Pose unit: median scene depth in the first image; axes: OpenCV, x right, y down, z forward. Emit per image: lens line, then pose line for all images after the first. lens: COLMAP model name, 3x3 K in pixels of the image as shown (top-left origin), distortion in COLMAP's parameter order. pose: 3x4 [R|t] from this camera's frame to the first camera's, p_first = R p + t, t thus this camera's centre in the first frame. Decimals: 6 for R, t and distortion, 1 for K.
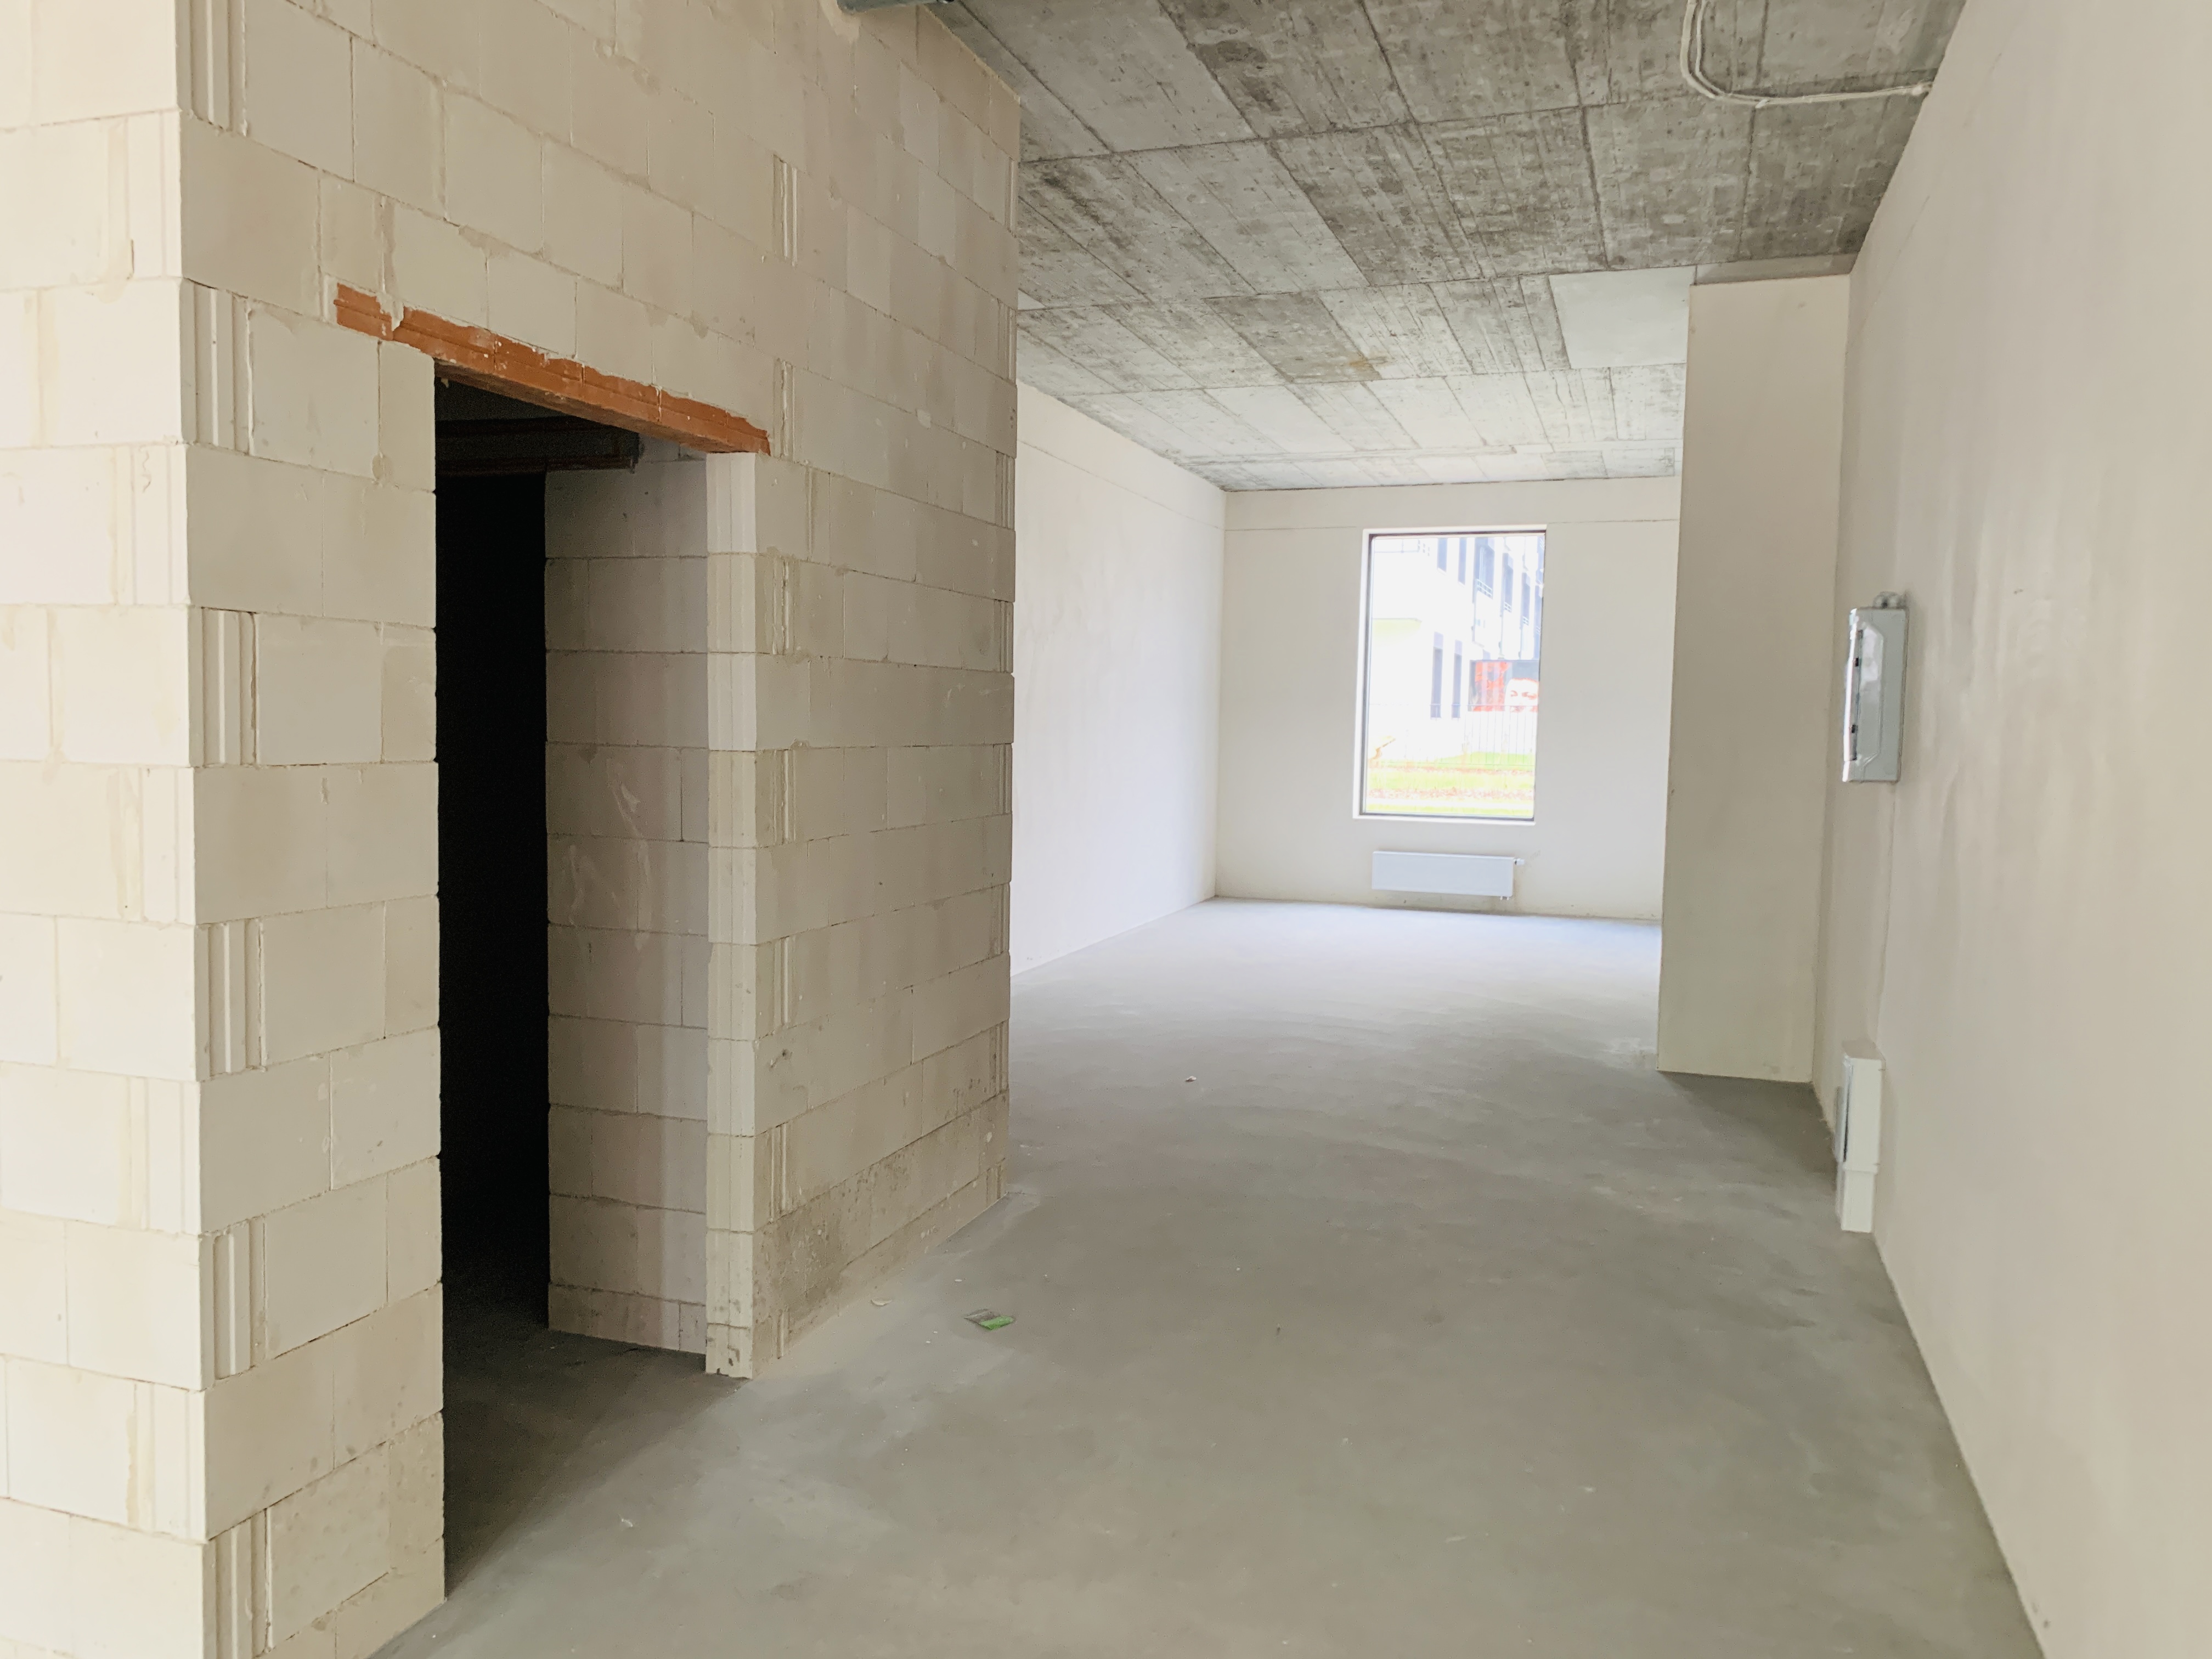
lens RADIAL K [[1658.4, 0, 1106.0], [0, 1658.4, 829.5], [0, 0, 1]] dist [0.063603, 0.001332]
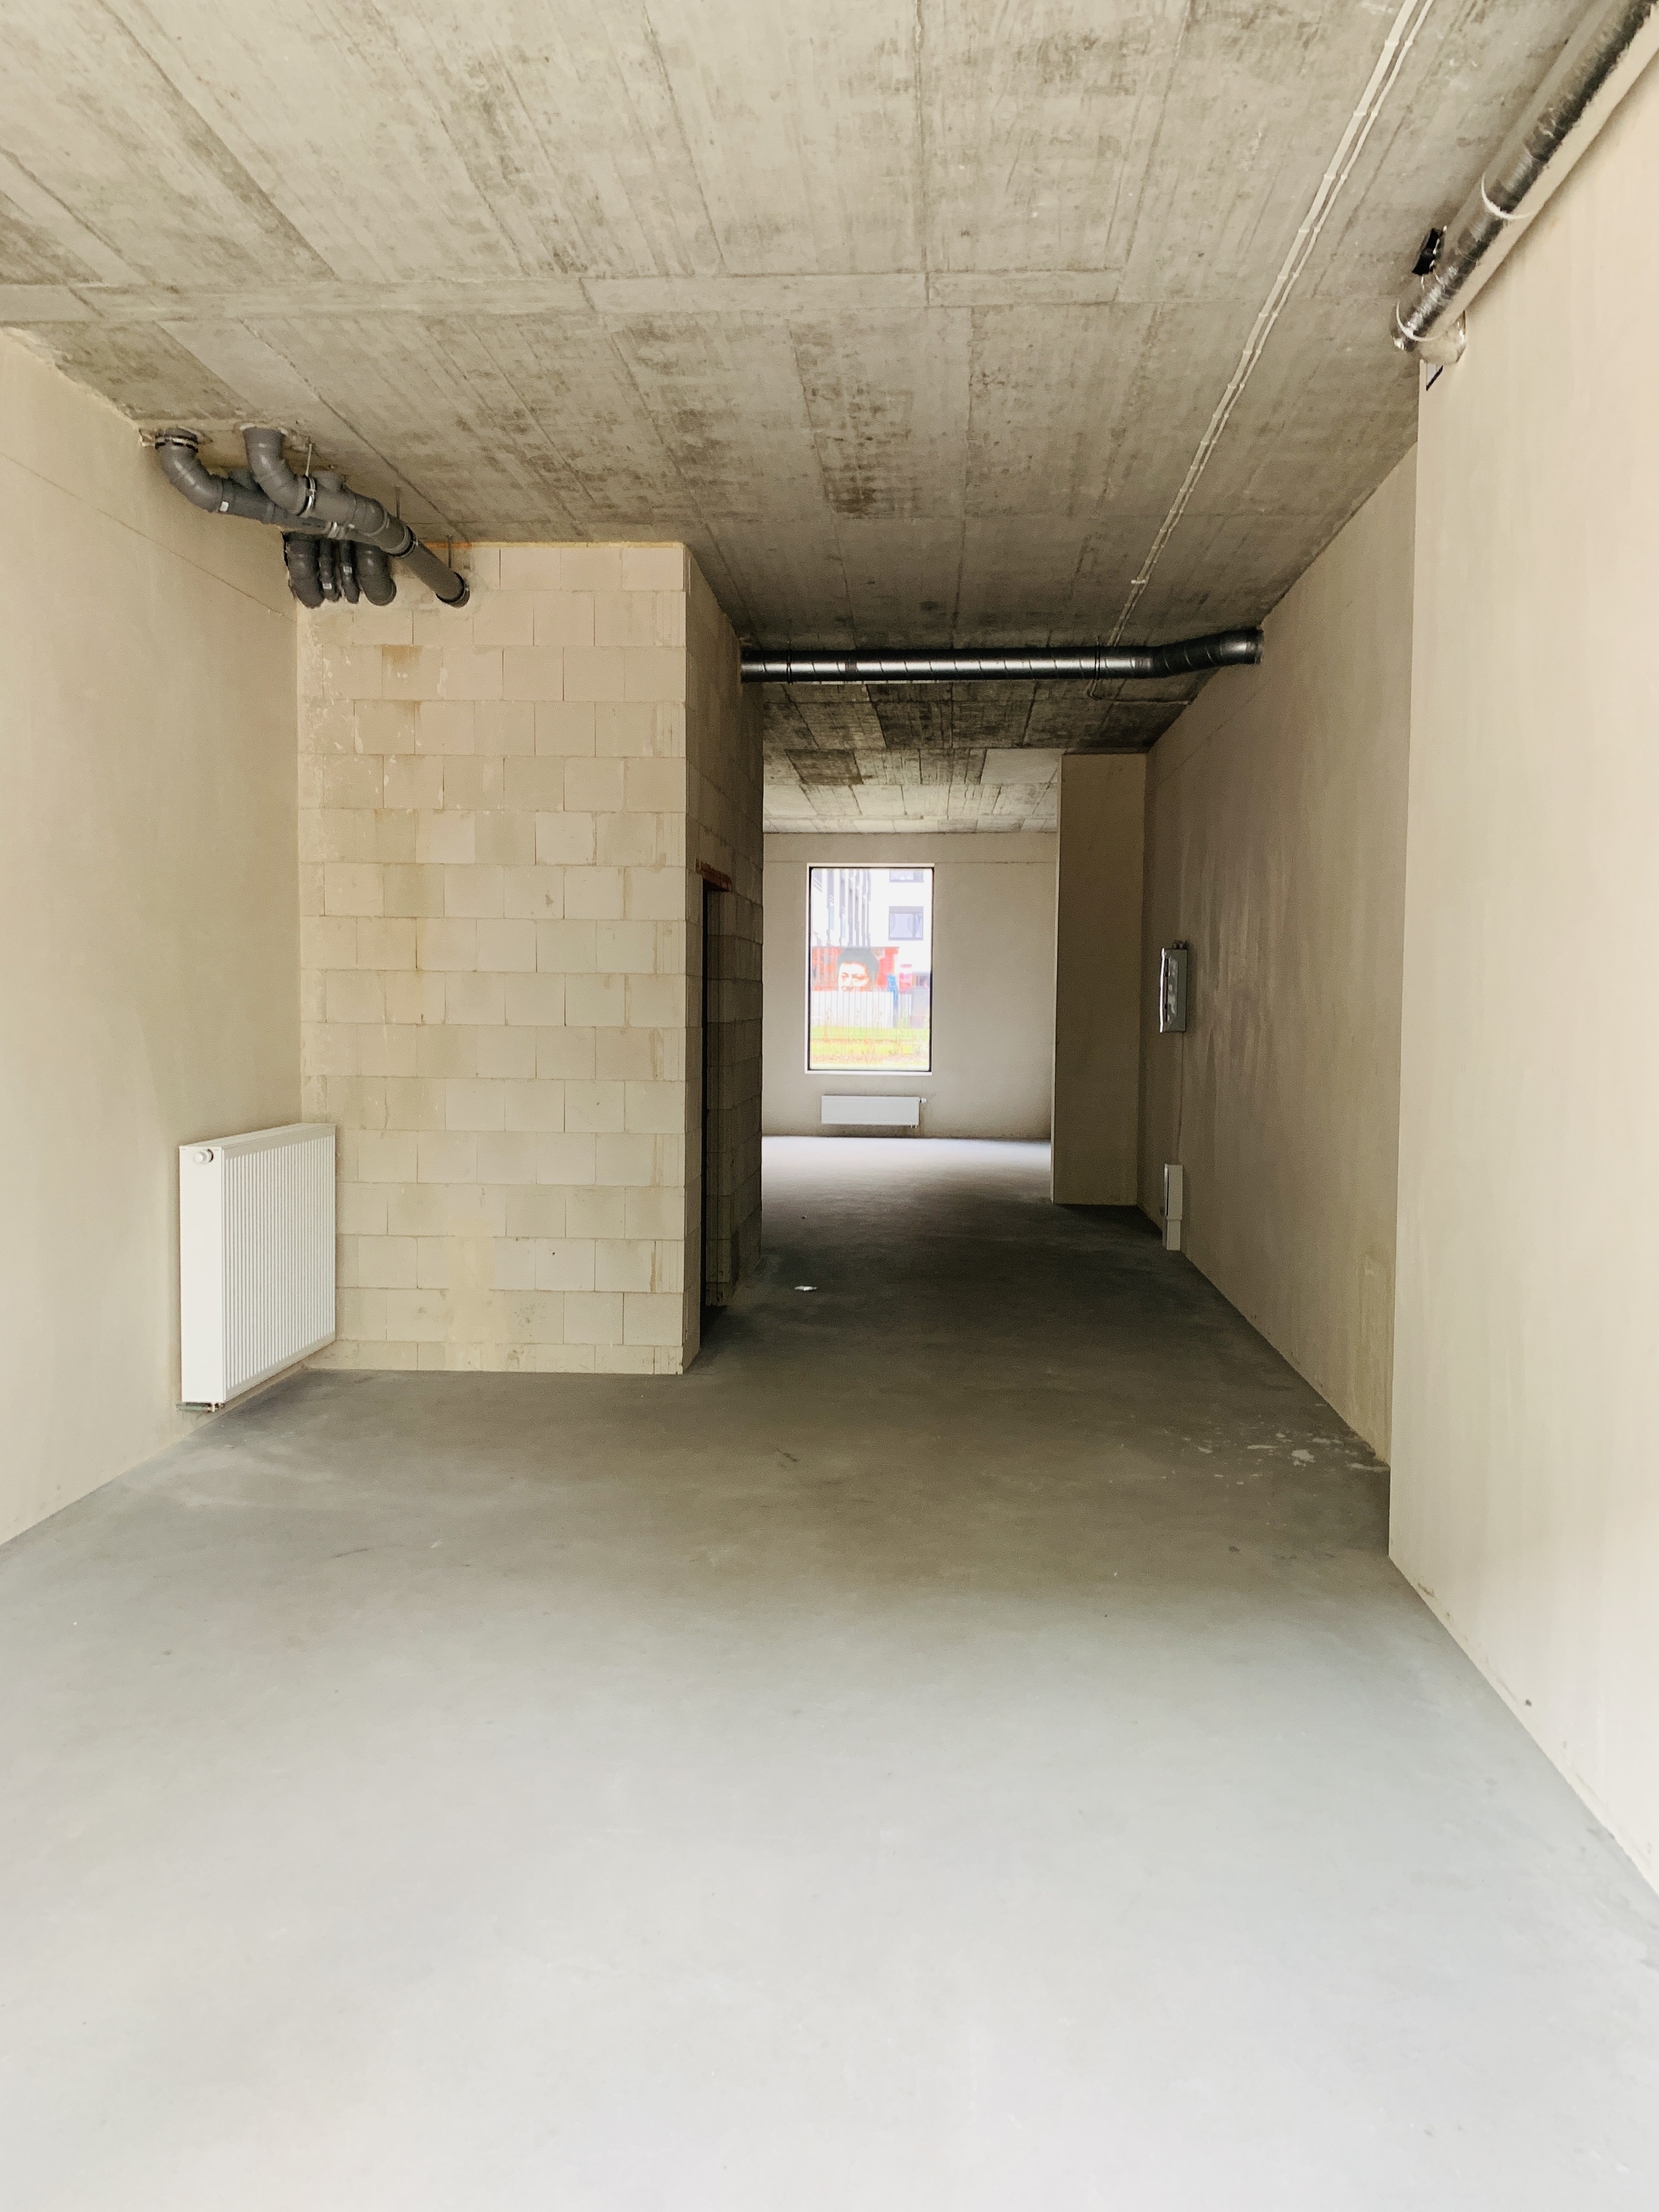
lens RADIAL K [[1652.8, 0, 834.9], [0, 1652.8, 1076.3], [0, 0, 1]] dist [0.414915, -0.000127]
pose [[0.965707, -0.024688, 0.258456, -0.276187], [0.029587, 0.999448, -0.015082, 0.026568], [-0.257942, 0.022212, 0.965905, -0.509291]]
